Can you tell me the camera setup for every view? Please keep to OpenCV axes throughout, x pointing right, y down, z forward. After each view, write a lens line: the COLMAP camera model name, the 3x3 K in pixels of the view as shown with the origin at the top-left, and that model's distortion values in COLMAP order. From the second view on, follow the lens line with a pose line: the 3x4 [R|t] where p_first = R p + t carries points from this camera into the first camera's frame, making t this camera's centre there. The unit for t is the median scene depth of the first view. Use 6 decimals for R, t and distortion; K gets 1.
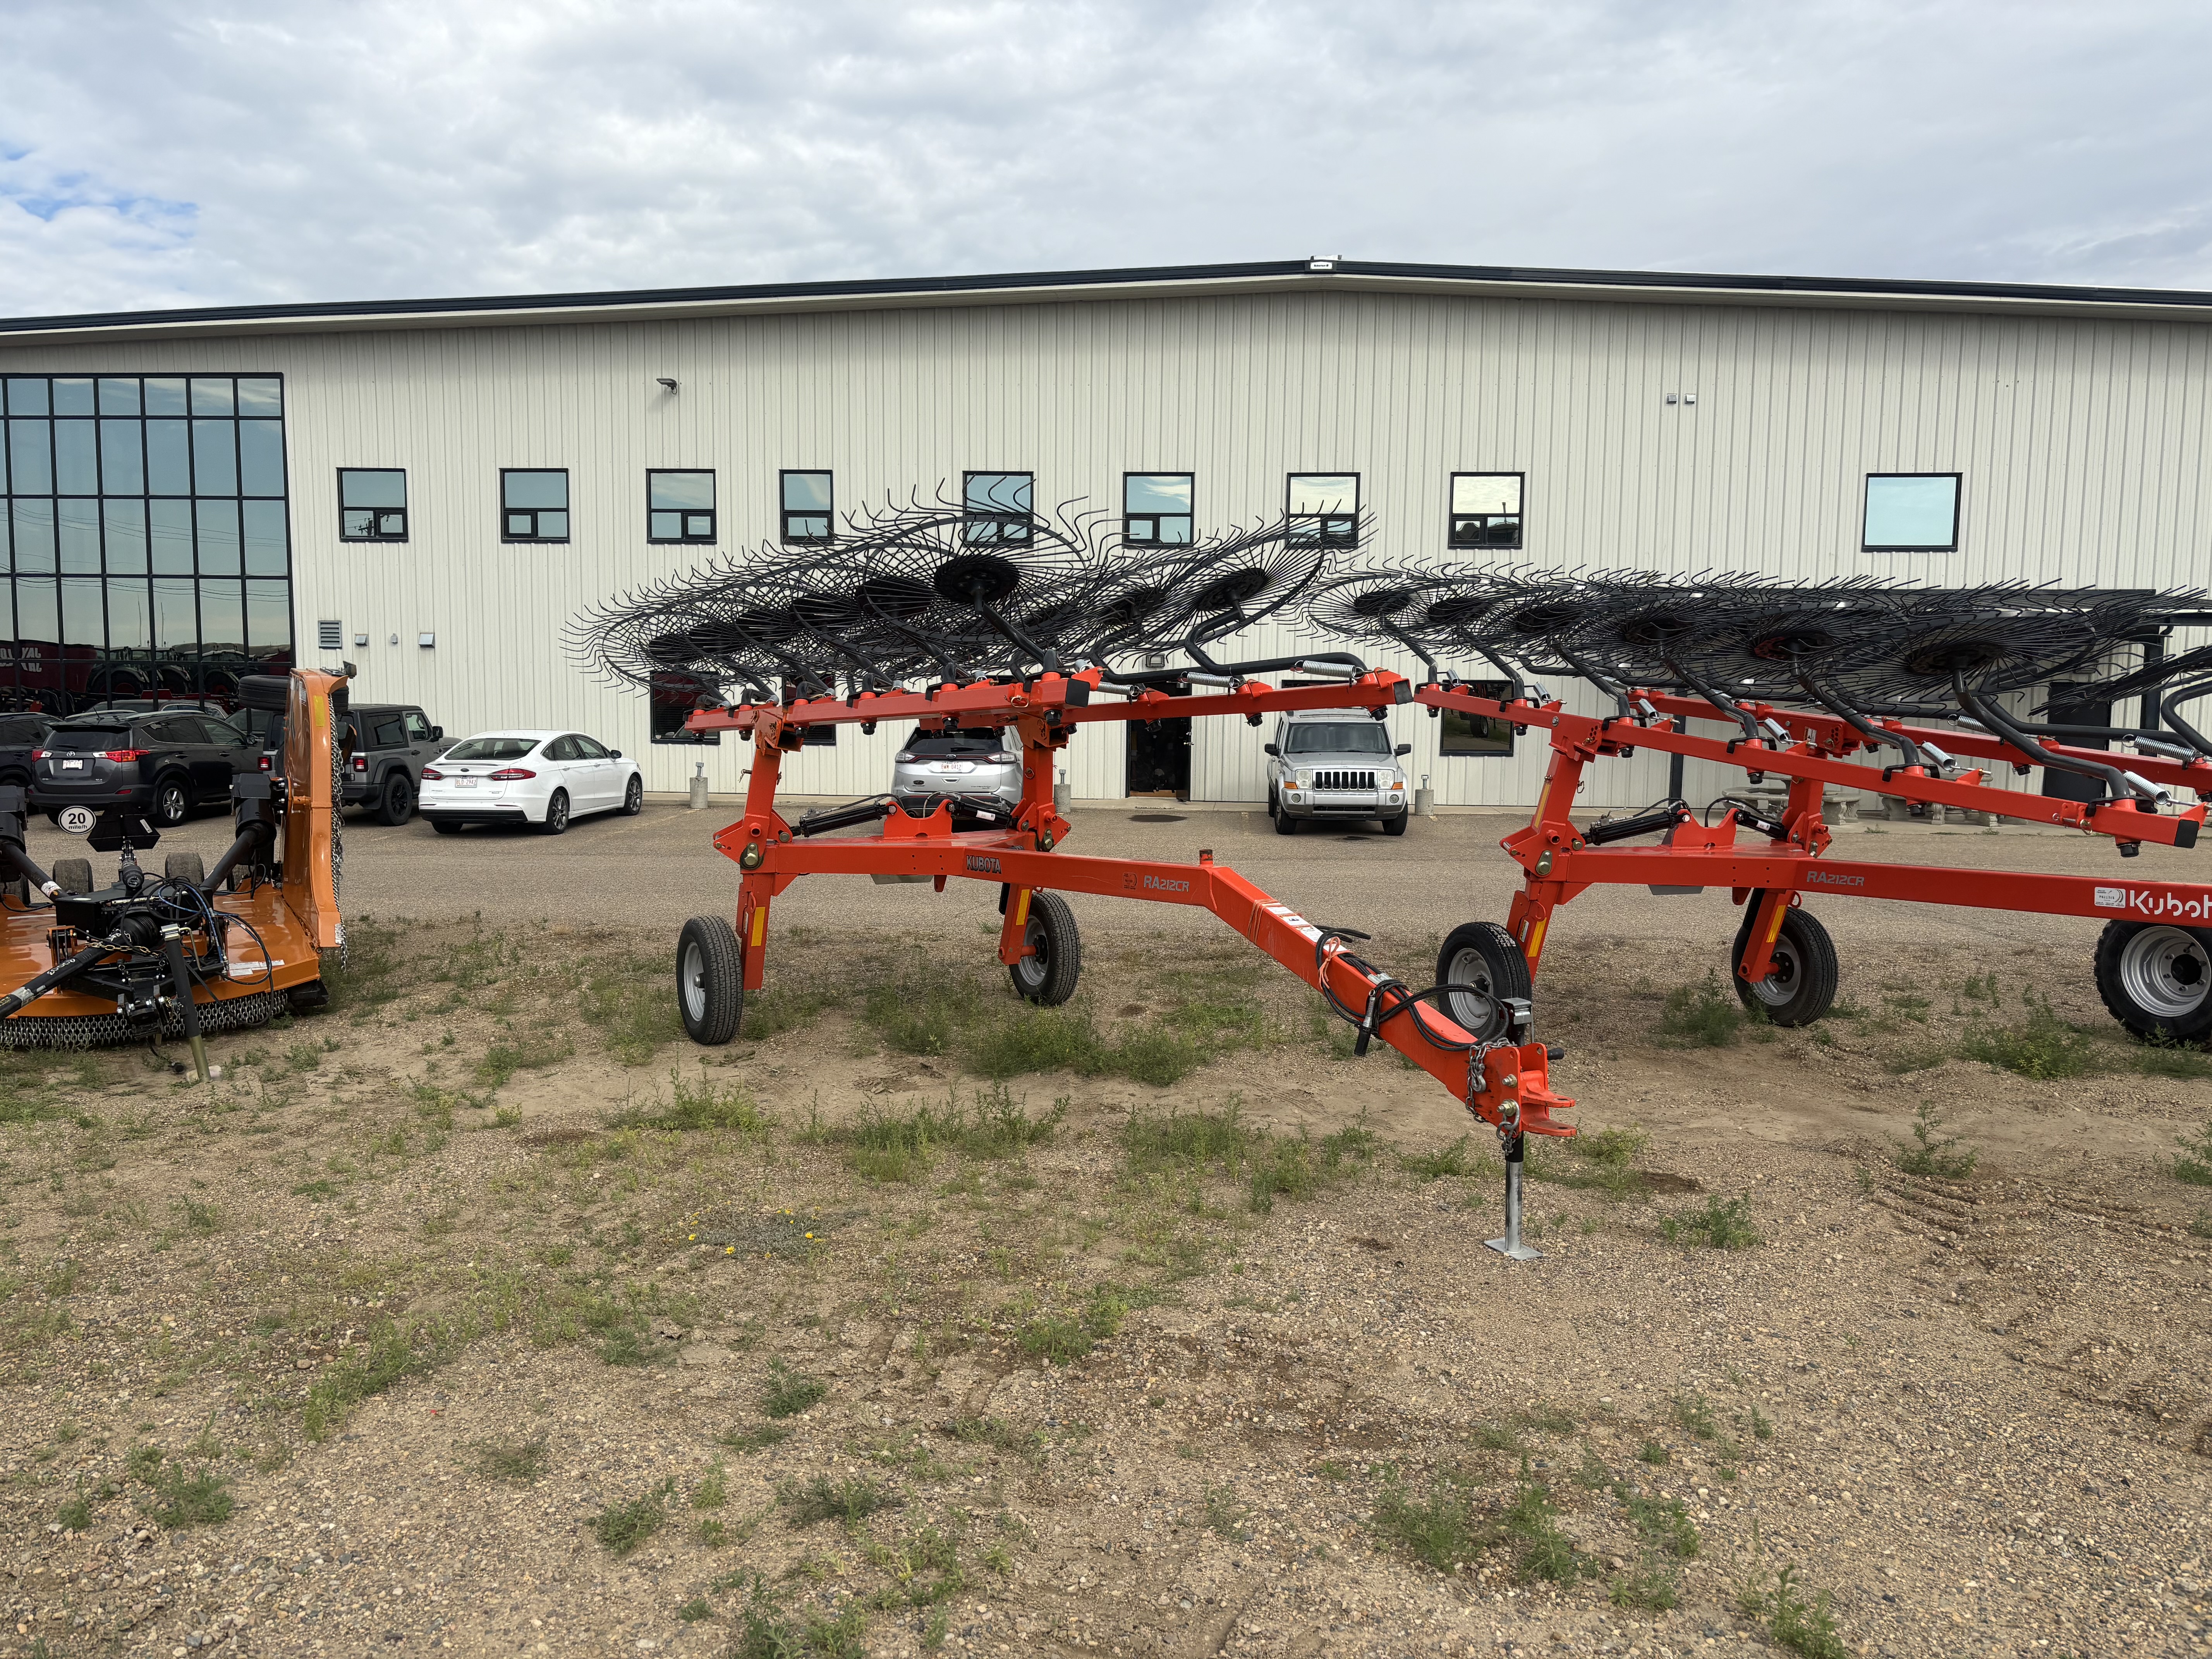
lens RADIAL K [[1669.8, 0, 1106.7], [0, 1669.8, 838.7], [0, 0, 1]] dist [0.005736, -0.016694]
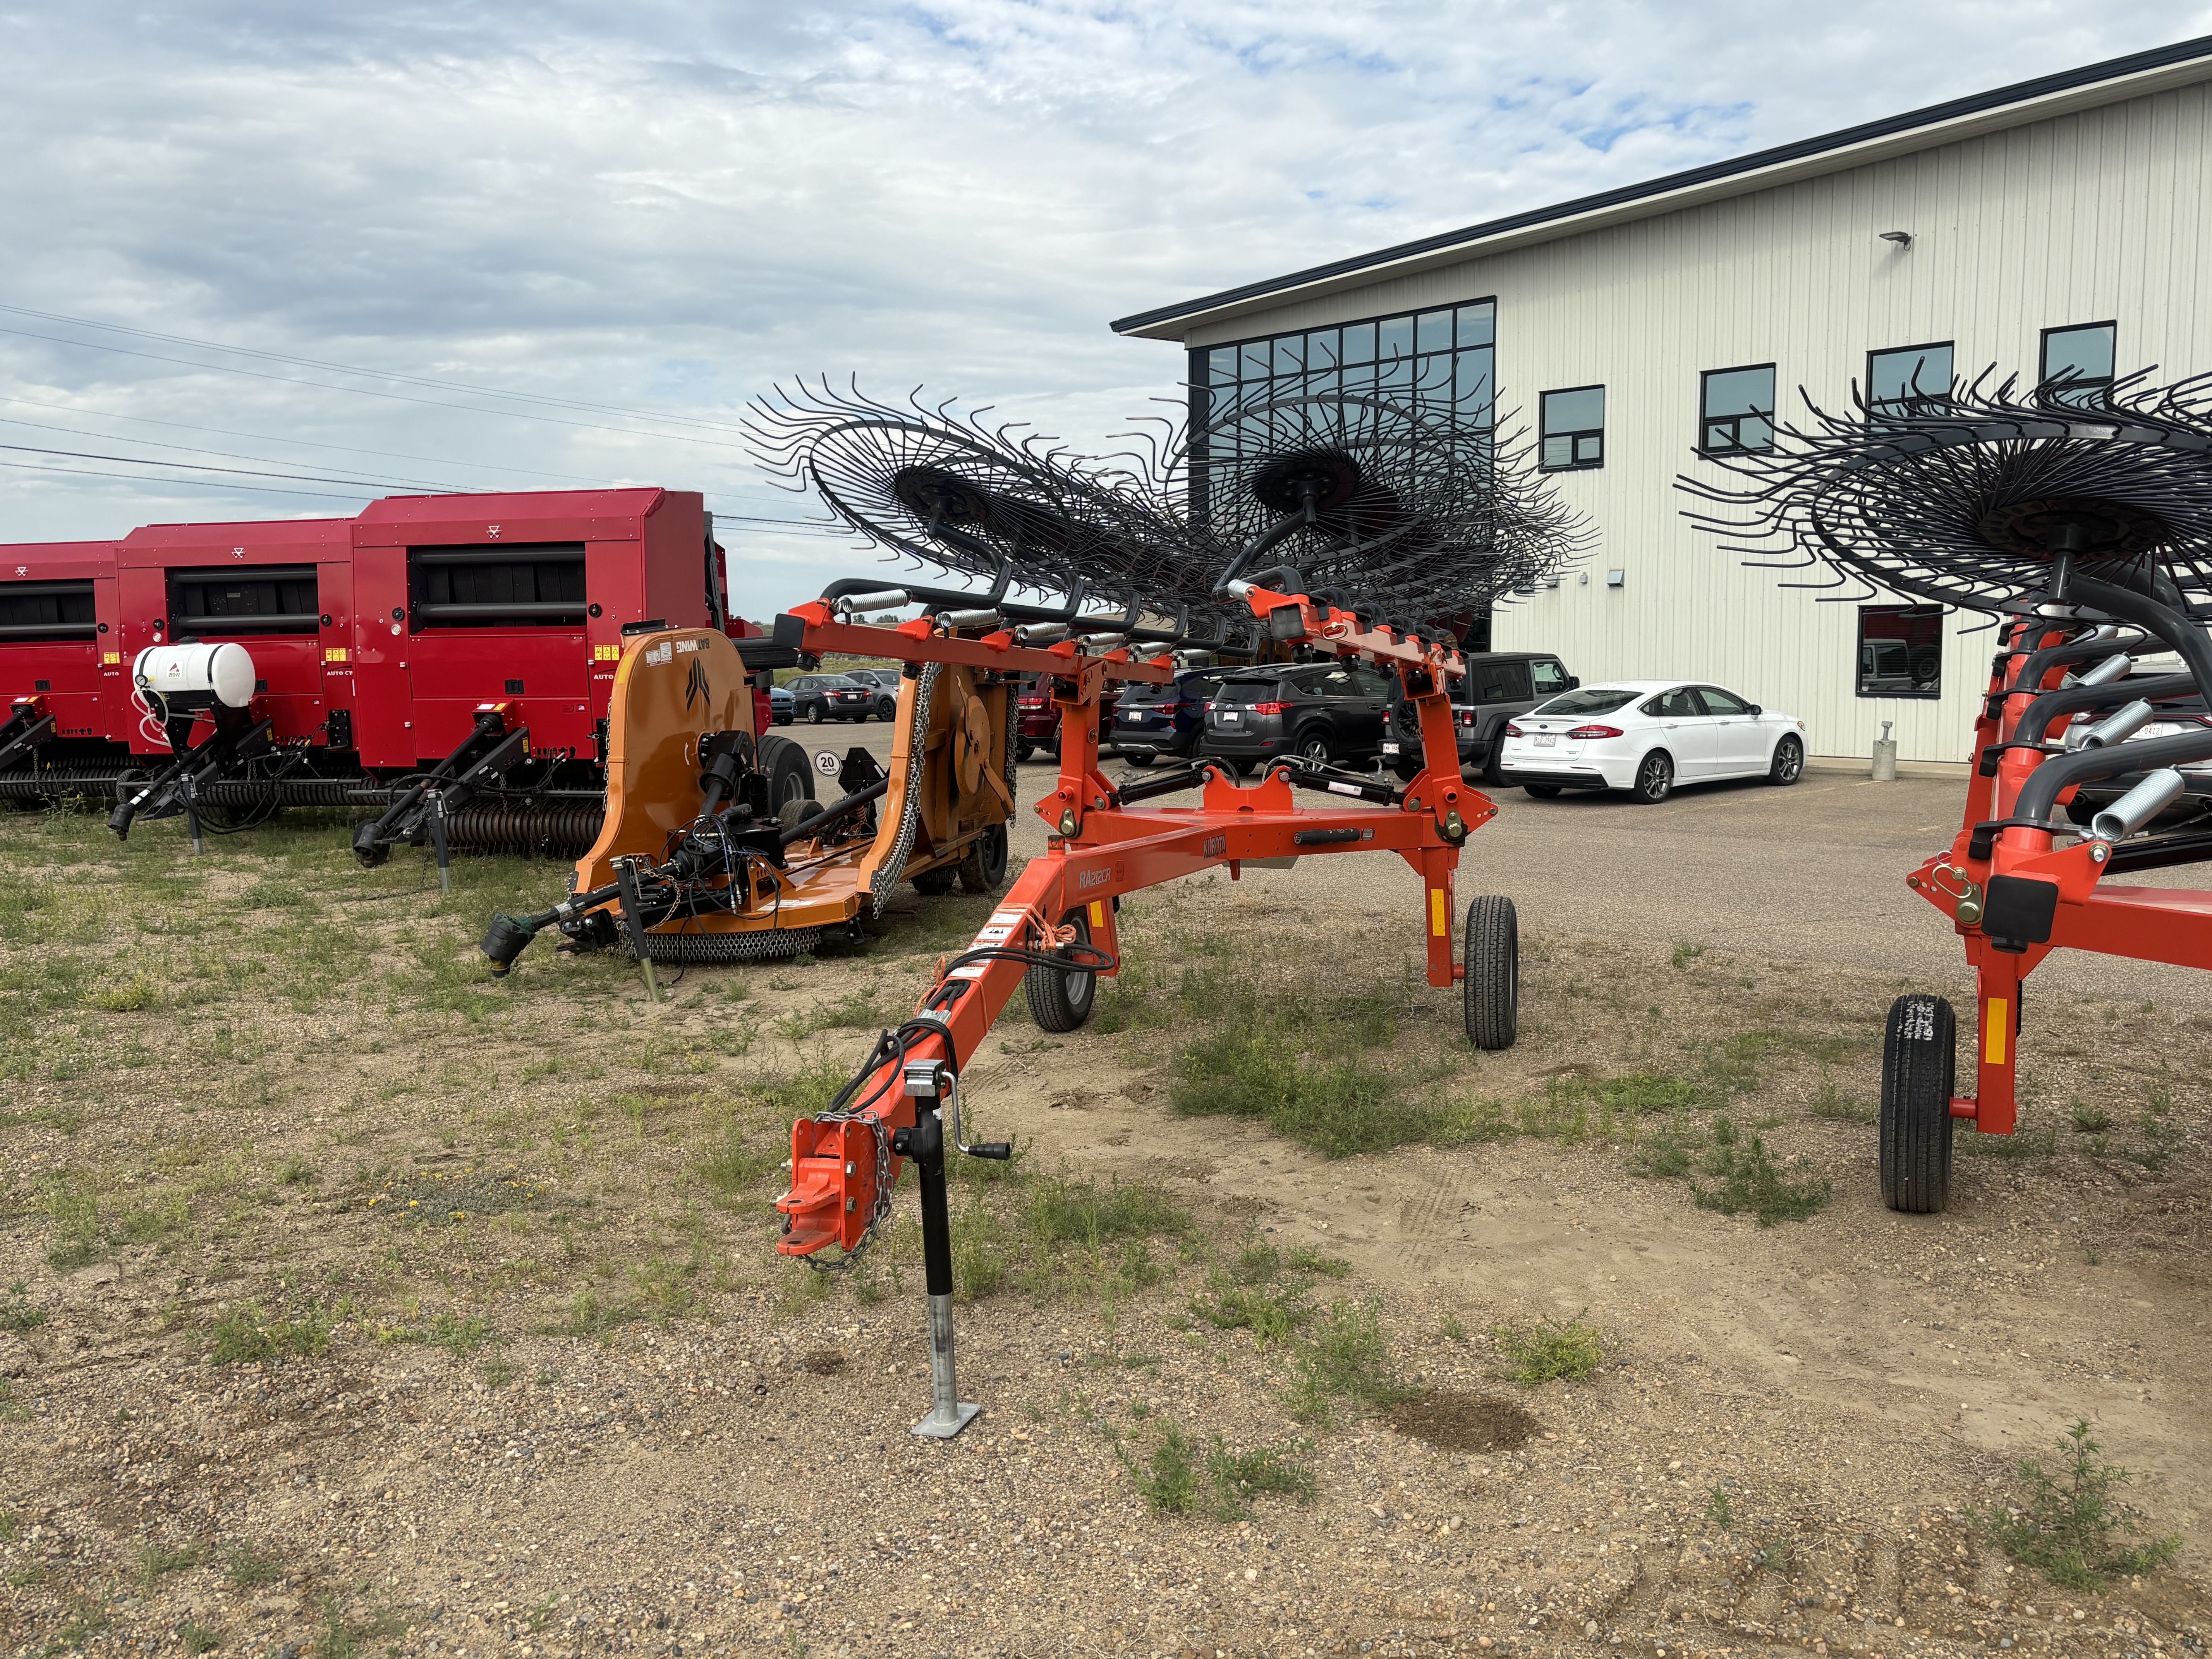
lens RADIAL K [[1975.2, 0, 1105.2], [0, 1975.2, 829.6], [0, 0, 1]] dist [0.017500, -0.001805]
pose [[0.694895, 0.050582, -0.717330, 0.181932], [-0.043693, 0.998650, 0.028093, -0.005430], [0.717782, 0.011820, 0.696167, 0.098630]]
